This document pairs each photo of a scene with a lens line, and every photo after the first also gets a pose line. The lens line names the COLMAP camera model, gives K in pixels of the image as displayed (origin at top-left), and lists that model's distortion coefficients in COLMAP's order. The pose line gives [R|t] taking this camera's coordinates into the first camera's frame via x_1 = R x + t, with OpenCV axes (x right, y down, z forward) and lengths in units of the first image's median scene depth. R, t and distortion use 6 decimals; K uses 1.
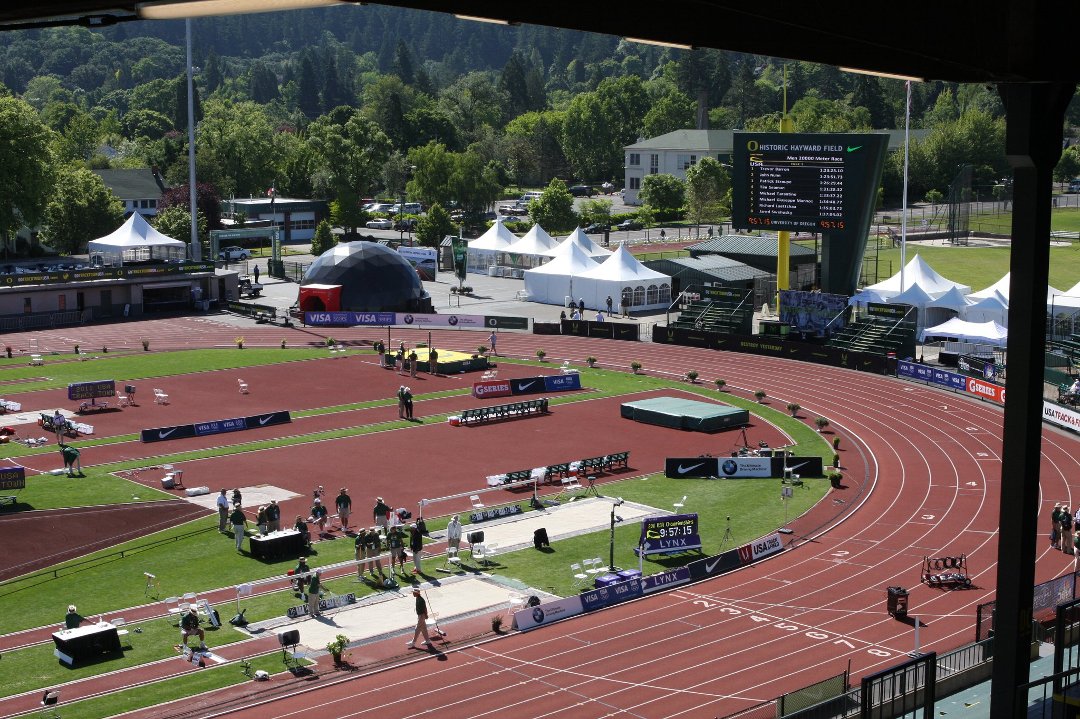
lens RADIAL K [[1655.2, 0, 540.0], [0, 1655.2, 359.5], [0, 0, 1]] dist [-0.079409, 0.047785]
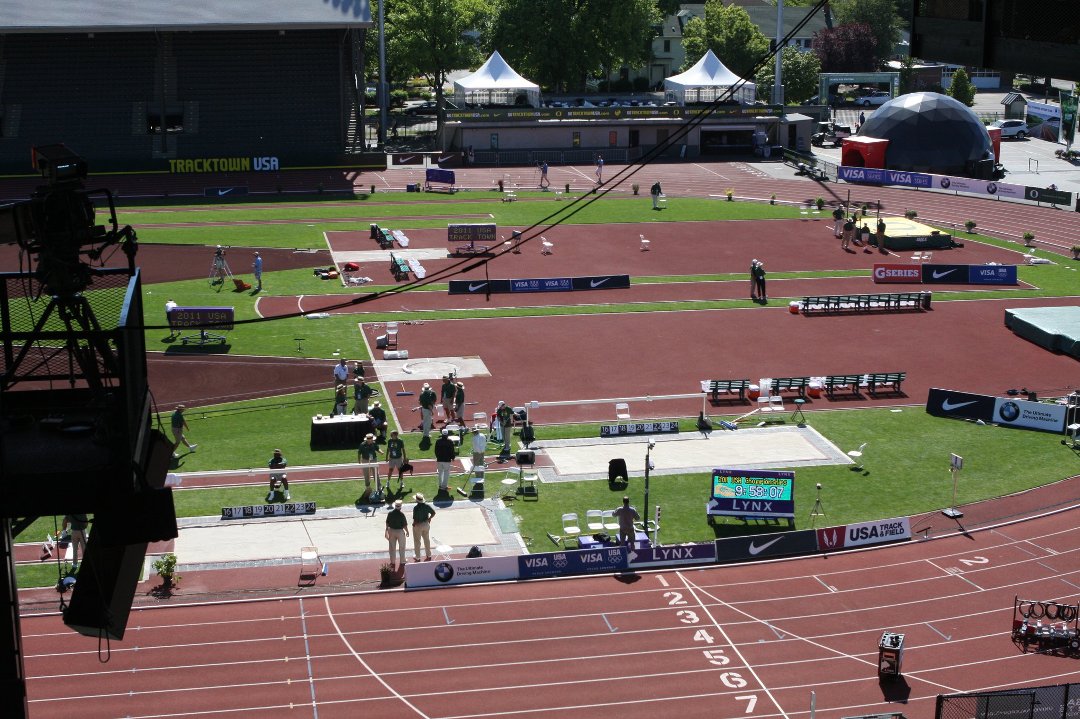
lens RADIAL K [[1572.5, 0, 539.0], [0, 1572.5, 356.3], [0, 0, 1]] dist [-0.080567, 0.010355]
pose [[0.855749, 0.129922, -0.500814, 0.219401], [-0.077447, 0.989219, 0.124291, -0.025575], [0.511563, -0.067575, 0.856585, 0.203815]]
